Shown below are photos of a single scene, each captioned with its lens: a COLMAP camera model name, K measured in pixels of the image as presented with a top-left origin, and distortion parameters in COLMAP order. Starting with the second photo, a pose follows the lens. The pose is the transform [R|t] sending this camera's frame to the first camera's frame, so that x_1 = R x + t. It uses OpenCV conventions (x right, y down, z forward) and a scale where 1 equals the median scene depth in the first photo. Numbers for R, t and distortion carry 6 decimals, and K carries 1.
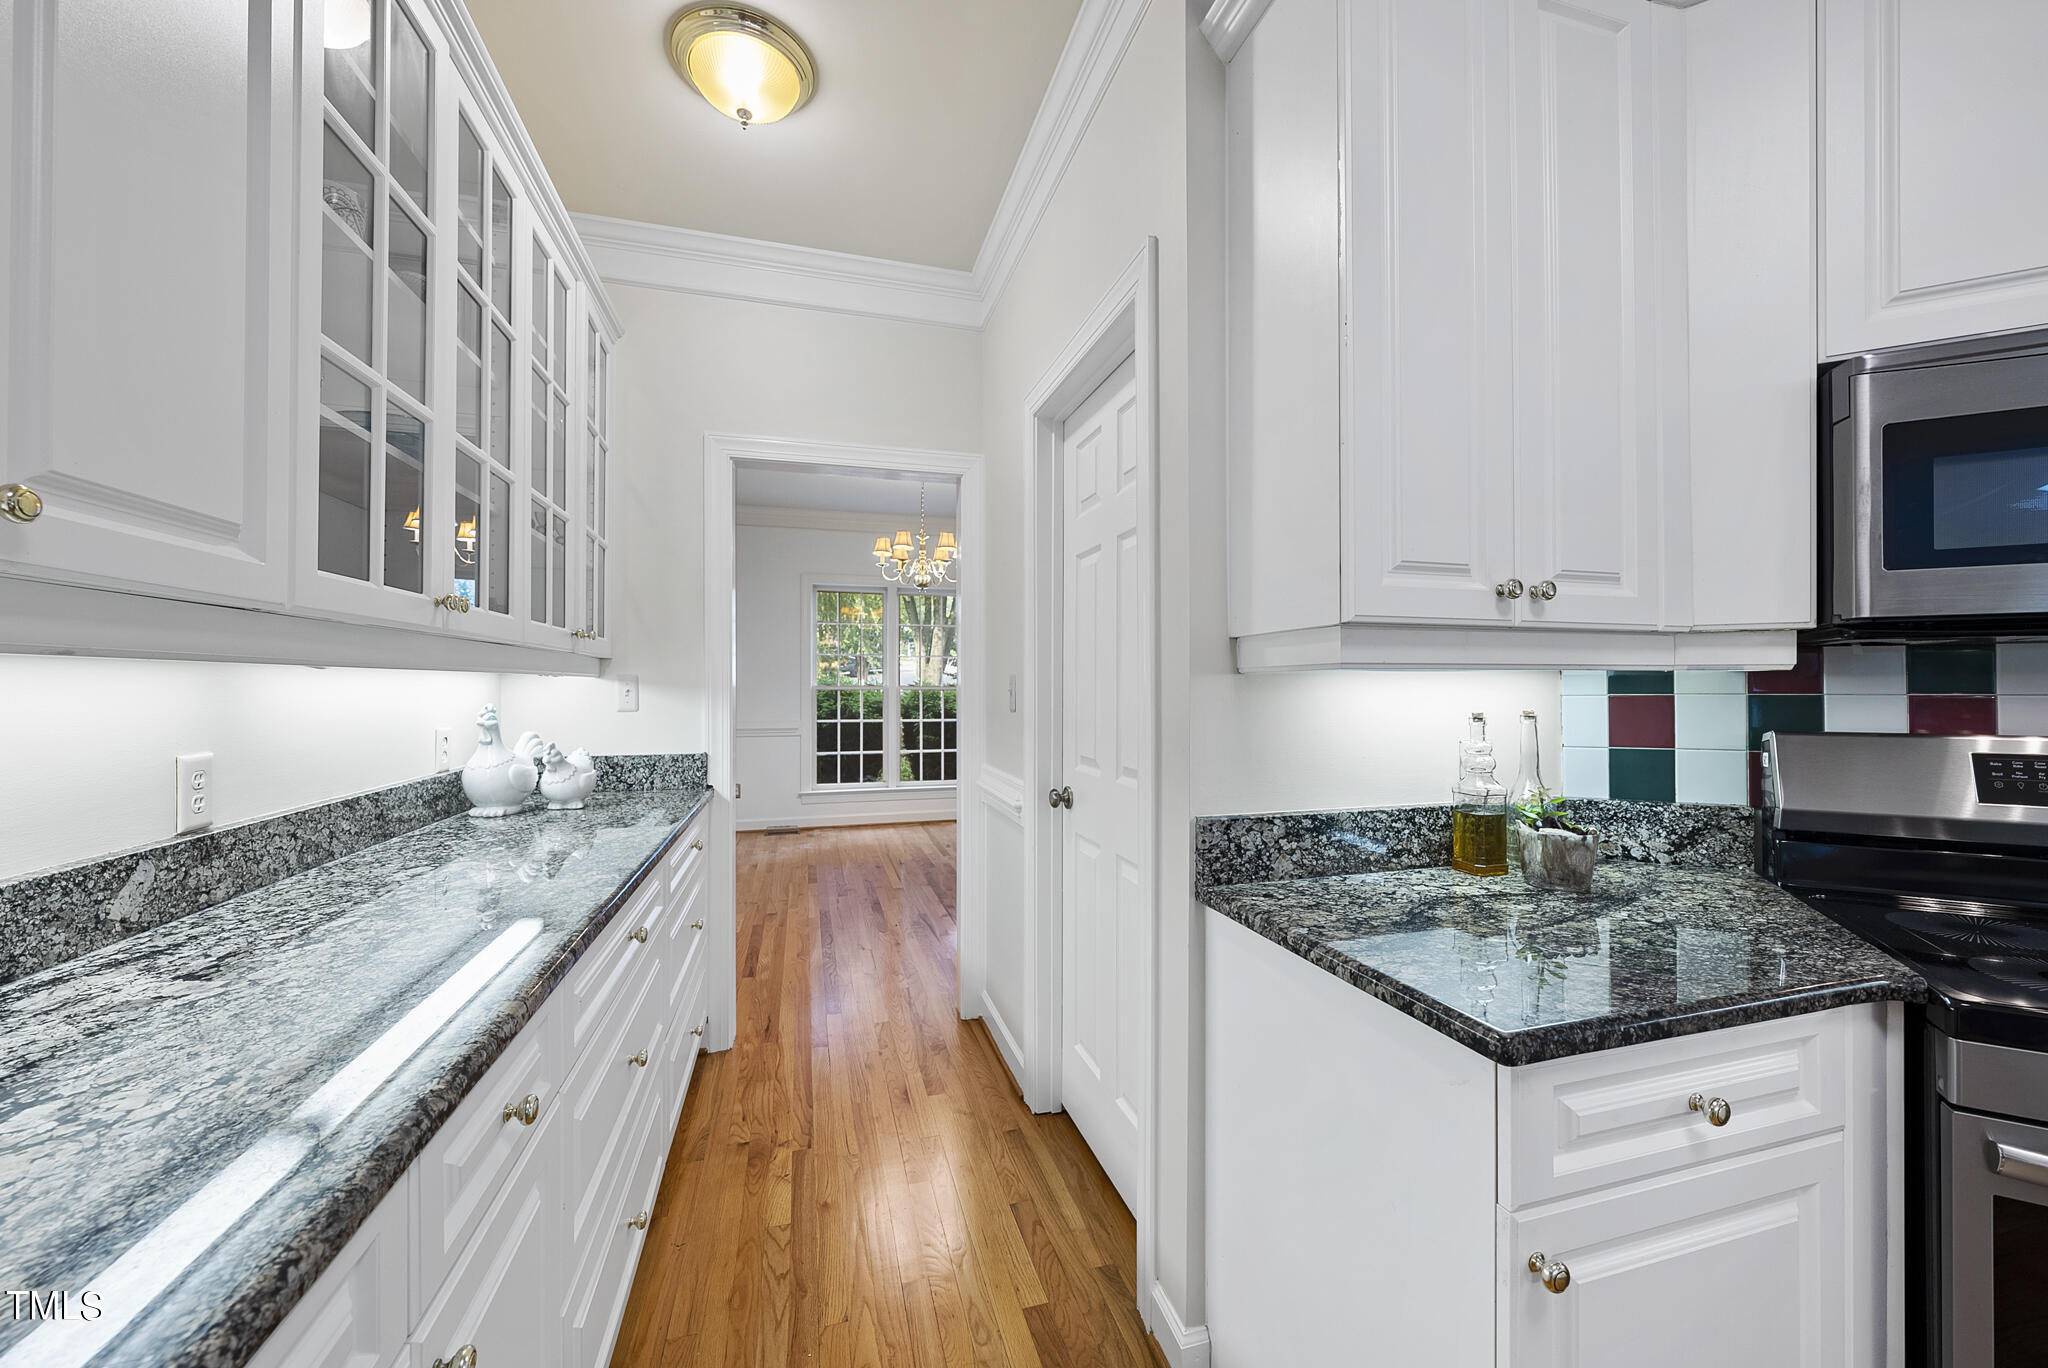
lens RADIAL K [[777.4, 0, 1025.1], [0, 777.4, 683.5], [0, 0, 1]] dist [-0.003312, 0.000208]
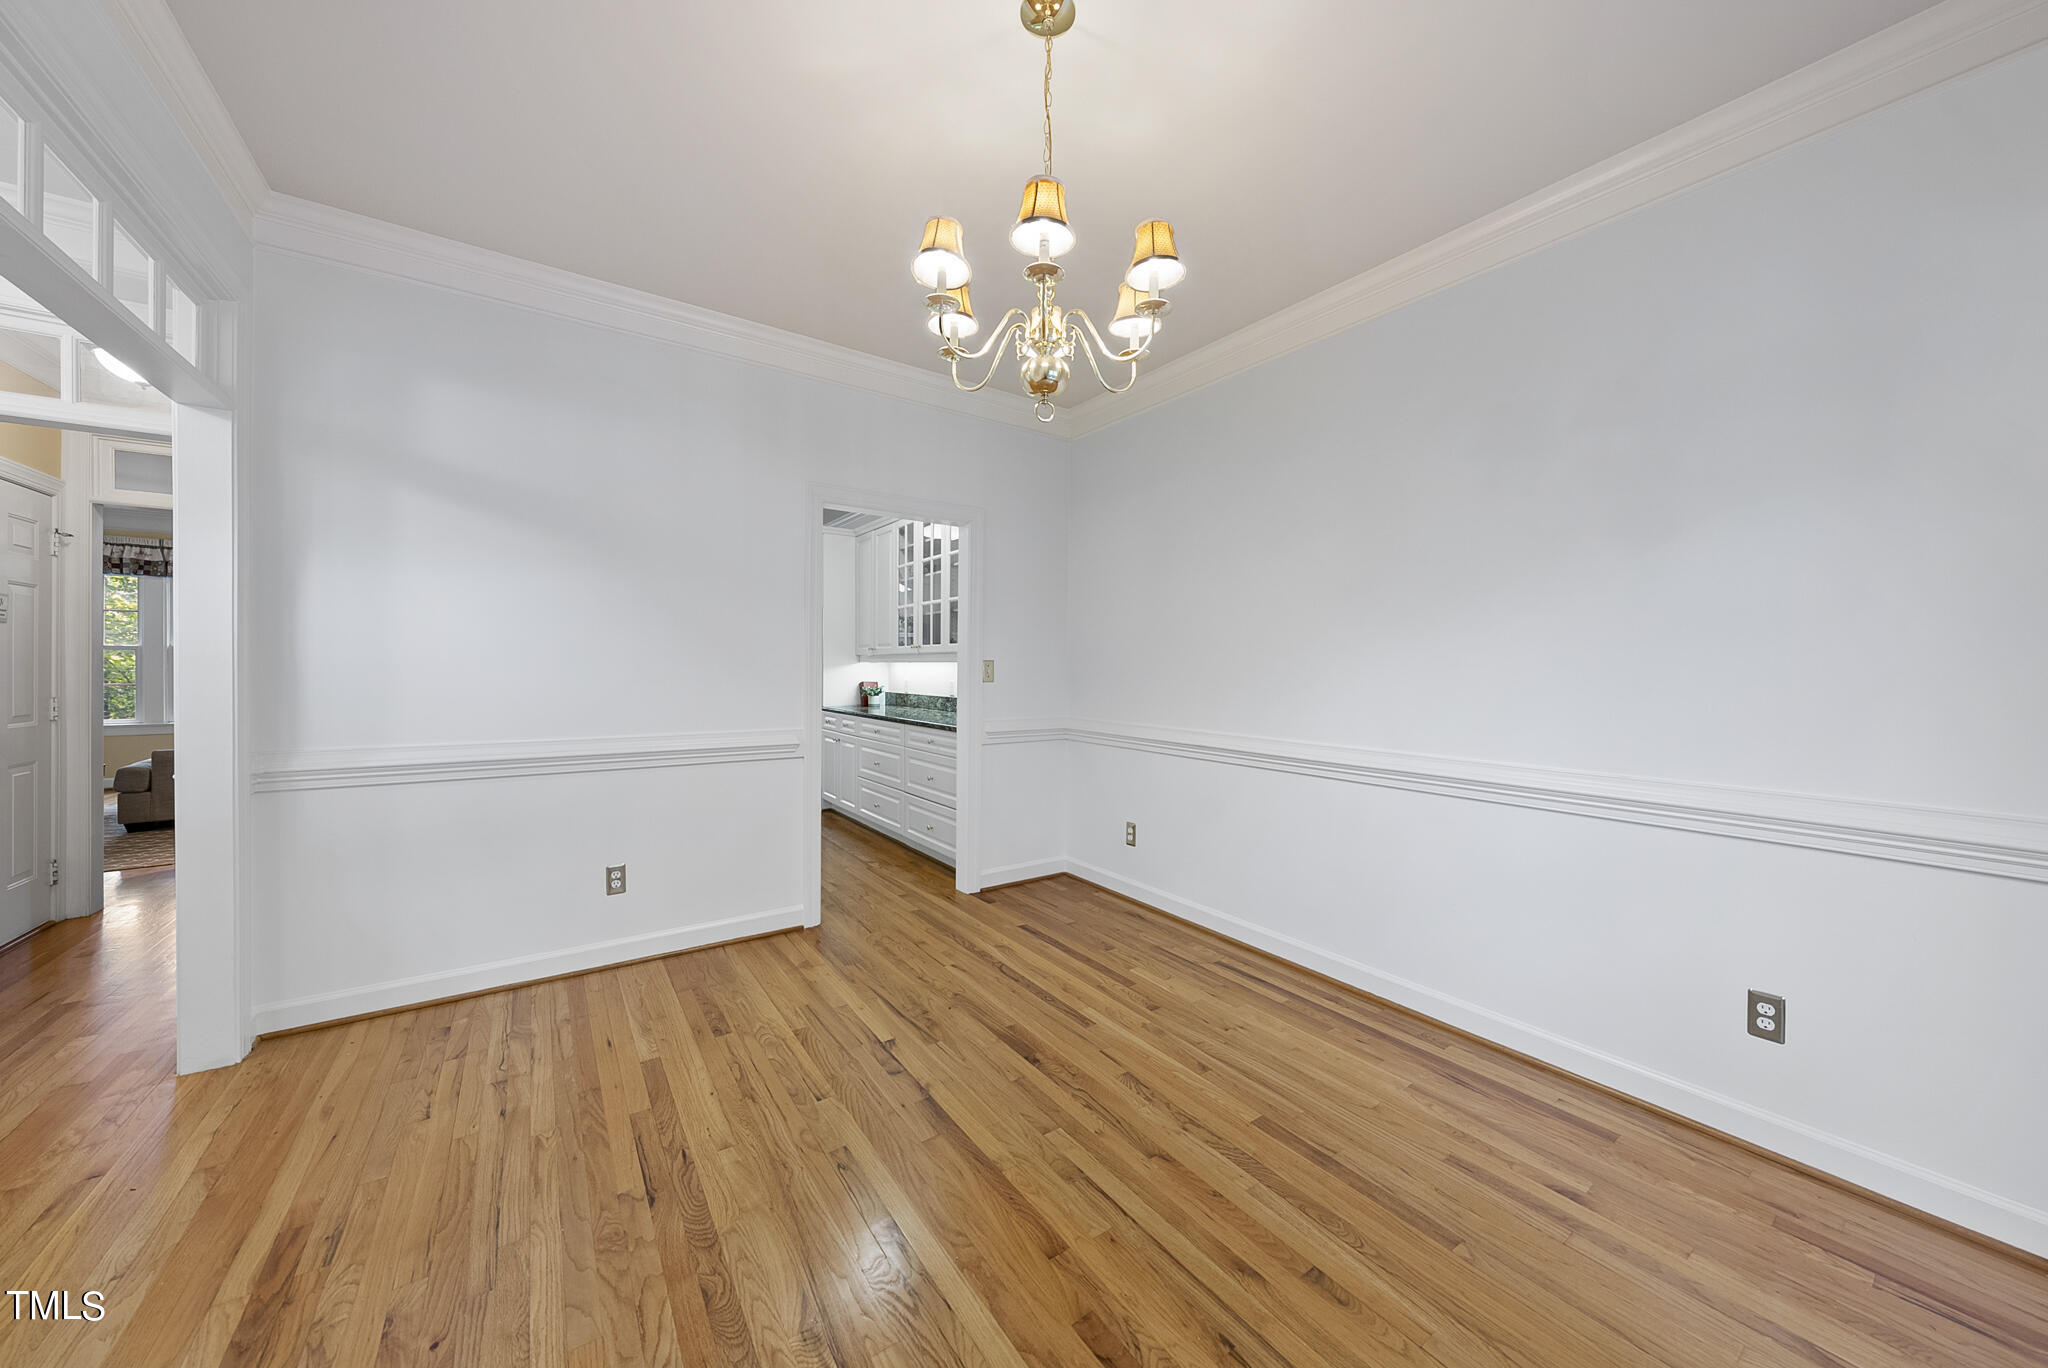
lens RADIAL K [[708.6, 0, 1040.6], [0, 708.6, 675.2], [0, 0, 1]] dist [-0.007719, -0.000316]
pose [[-0.940795, 0.003454, -0.338959, -0.074740], [-0.001807, 0.999883, 0.015205, -0.005444], [0.338971, 0.014917, -0.940678, 4.532664]]
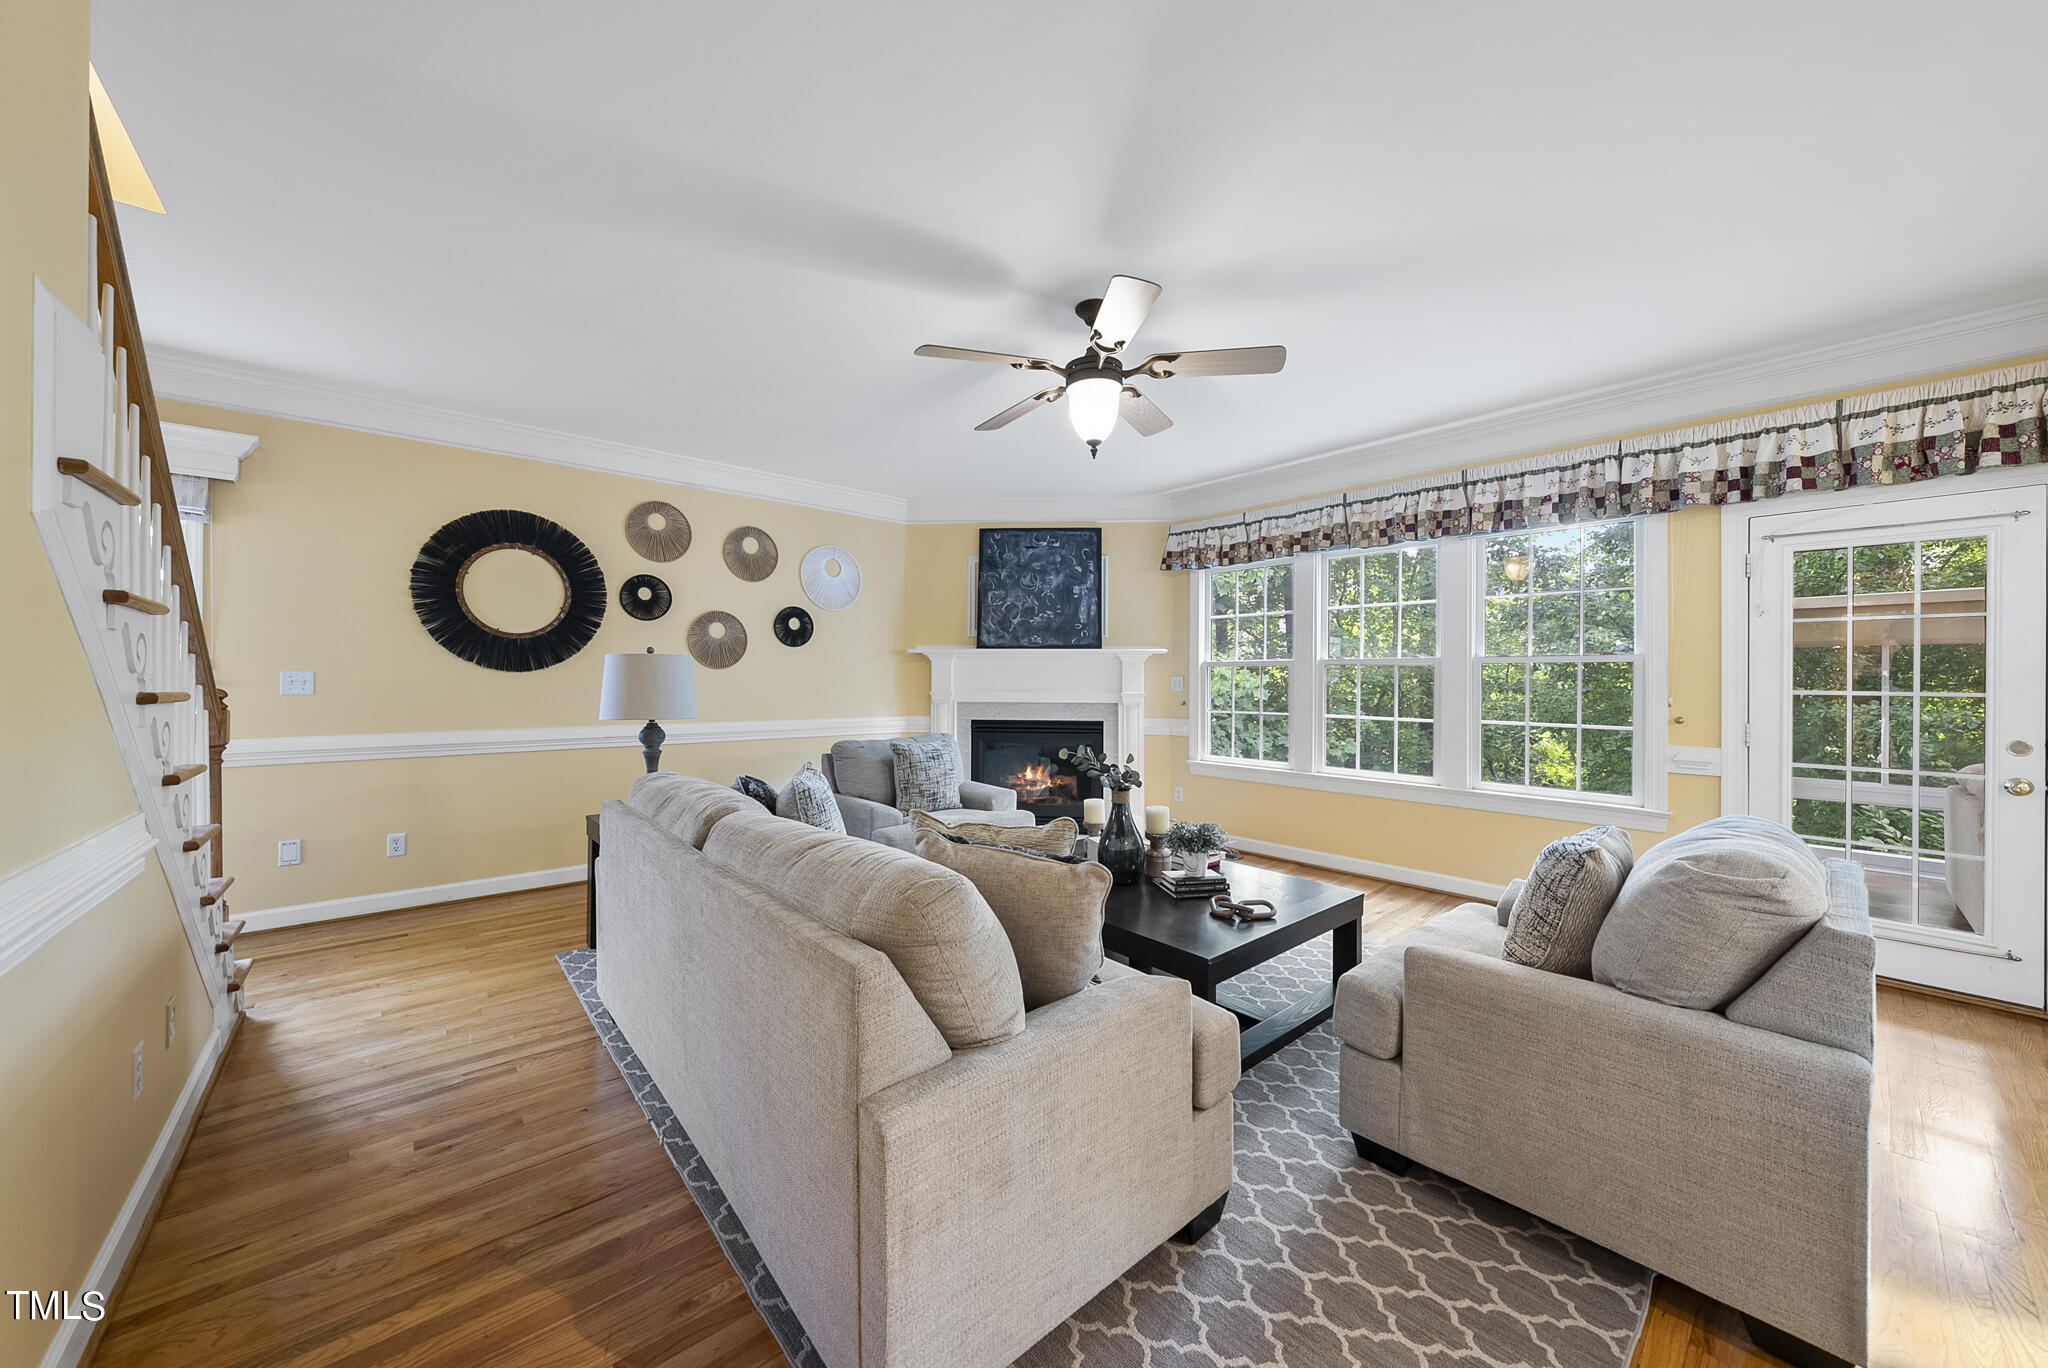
lens RADIAL K [[726.1, 0, 1021.5], [0, 726.1, 674.6], [0, 0, 1]] dist [-0.004442, 0.000374]
pose [[-0.429226, 0.000356, 0.903197, 2.082195], [-0.006298, 0.999974, -0.003387, -0.006537], [-0.903175, -0.007143, -0.429213, 0.847737]]
